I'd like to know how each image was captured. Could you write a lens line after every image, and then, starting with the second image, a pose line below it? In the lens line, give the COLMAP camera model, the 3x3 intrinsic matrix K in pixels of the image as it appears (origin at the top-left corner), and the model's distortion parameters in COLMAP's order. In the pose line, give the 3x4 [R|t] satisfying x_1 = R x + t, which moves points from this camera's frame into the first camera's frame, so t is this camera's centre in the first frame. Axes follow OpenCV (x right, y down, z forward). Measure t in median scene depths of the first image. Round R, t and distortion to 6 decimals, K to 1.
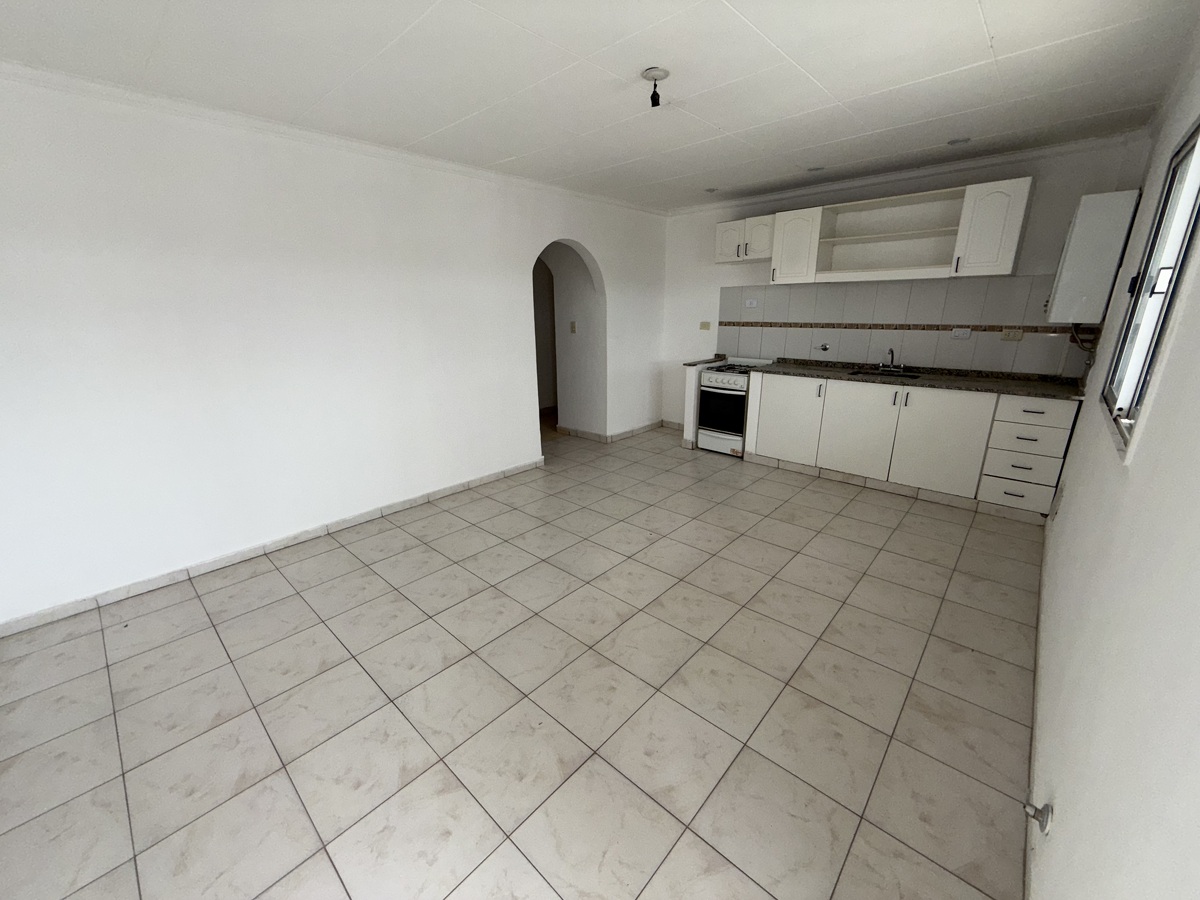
lens RADIAL K [[476.8, 0, 600.0], [0, 476.8, 450.0], [0, 0, 1]] dist [-0.001518, -0.000231]
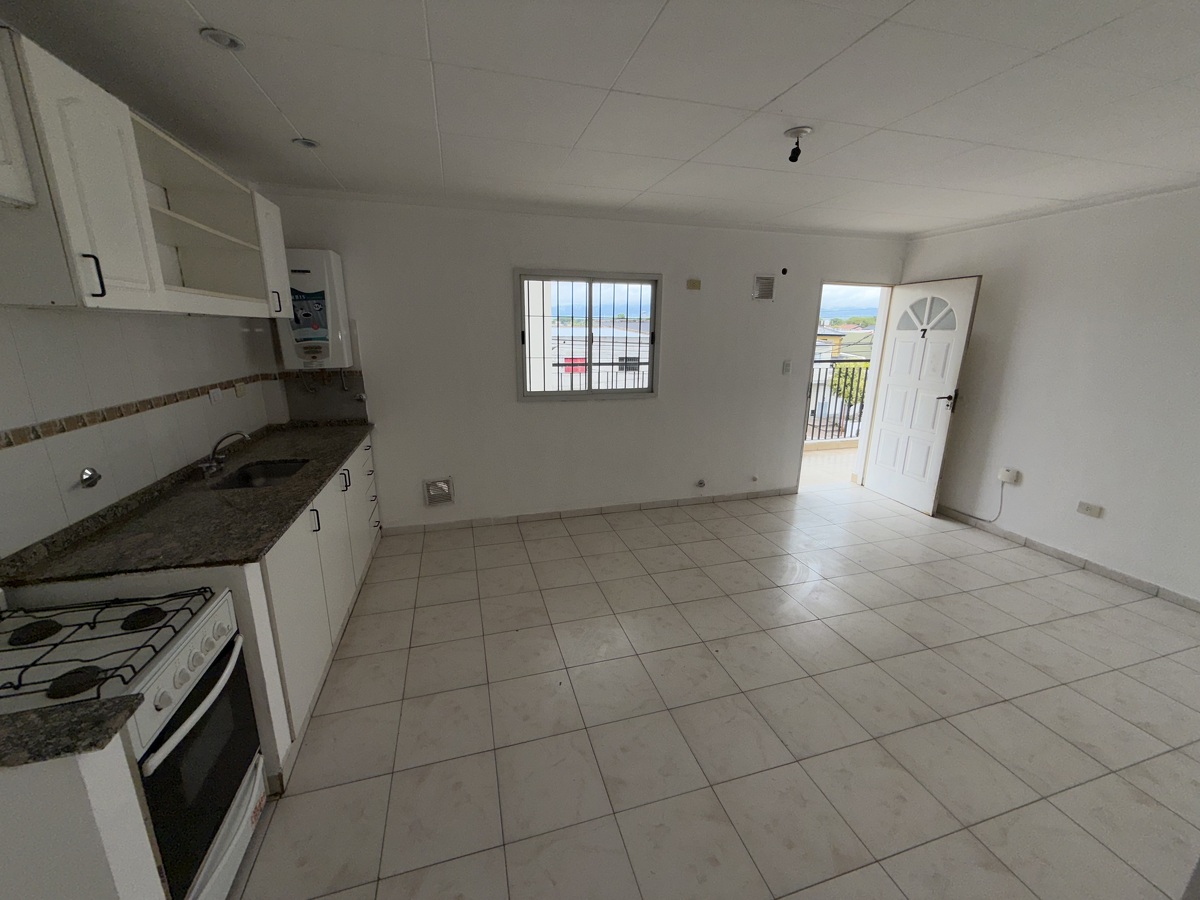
lens RADIAL K [[476.8, 0, 600.0], [0, 476.8, 450.0], [0, 0, 1]] dist [-0.001518, -0.000231]
pose [[-0.854827, -0.124440, 0.503772, -0.096297], [0.152600, 0.867608, 0.473254, -0.617947], [-0.495968, 0.481426, -0.722665, 1.870769]]
